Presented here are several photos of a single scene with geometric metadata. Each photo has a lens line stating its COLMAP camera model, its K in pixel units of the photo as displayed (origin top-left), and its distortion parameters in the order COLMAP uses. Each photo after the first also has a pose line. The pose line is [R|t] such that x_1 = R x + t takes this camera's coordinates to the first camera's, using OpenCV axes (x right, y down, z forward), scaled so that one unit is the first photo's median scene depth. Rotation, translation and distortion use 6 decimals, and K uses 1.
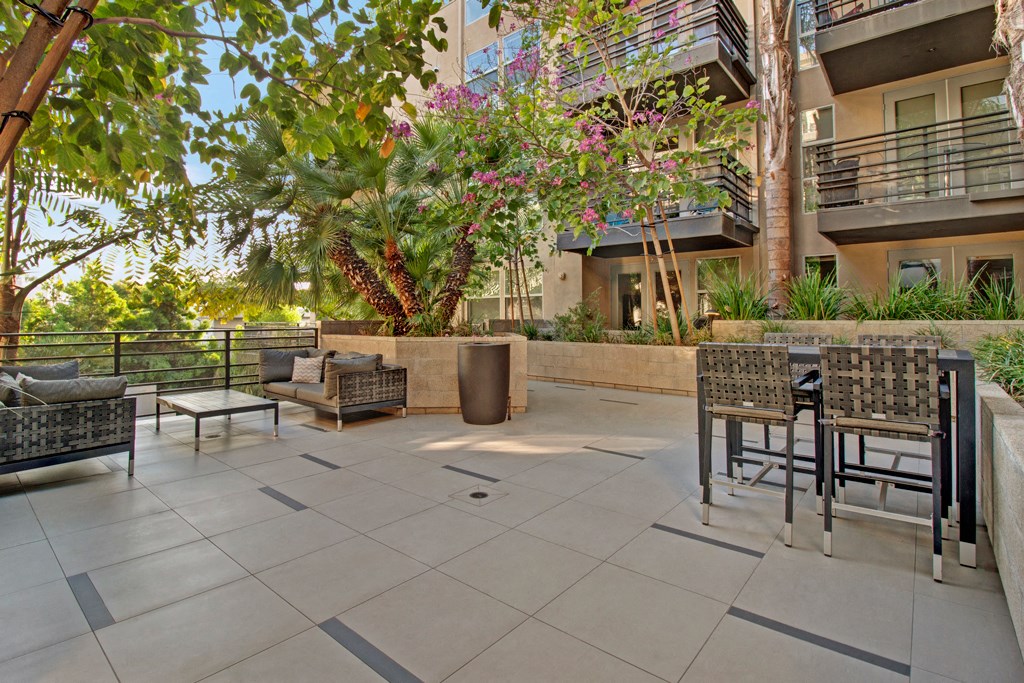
lens RADIAL K [[487.3, 0, 512.0], [0, 487.3, 305.3], [0, 0, 1]] dist [-0.016667, -0.000988]
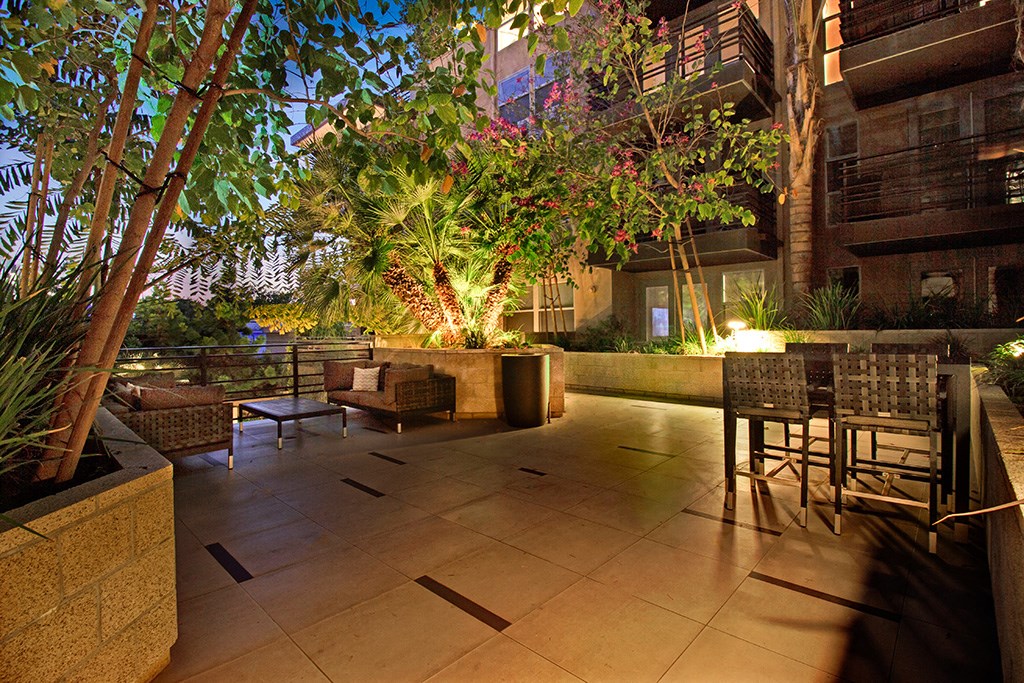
lens RADIAL K [[487.3, 0, 508.2], [0, 487.3, 332.0], [0, 0, 1]] dist [-0.016667, -0.000988]
pose [[0.998590, -0.010233, -0.052082, -0.036684], [0.011851, 0.999454, 0.030851, -0.006328], [0.051738, -0.031425, 0.998166, -0.095680]]
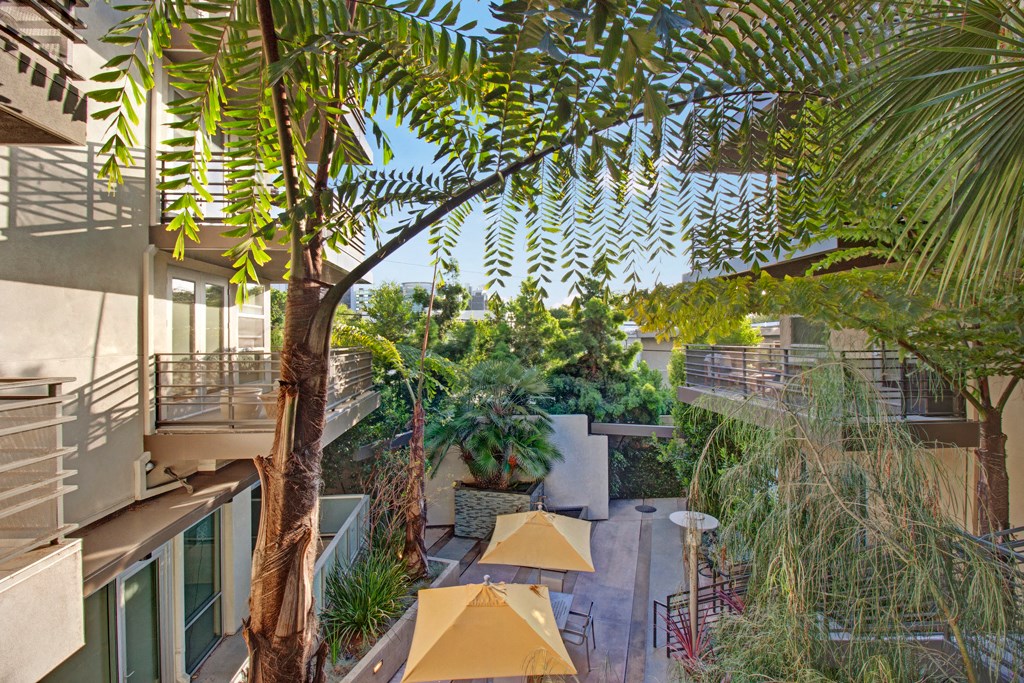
lens RADIAL K [[487.3, 0, 510.0], [0, 487.3, 338.3], [0, 0, 1]] dist [-0.016667, -0.000988]
pose [[0.697541, -0.002494, -0.716541, -0.570956], [0.025423, 0.999450, 0.021270, 0.010367], [0.716094, -0.033053, 0.697221, 0.812802]]
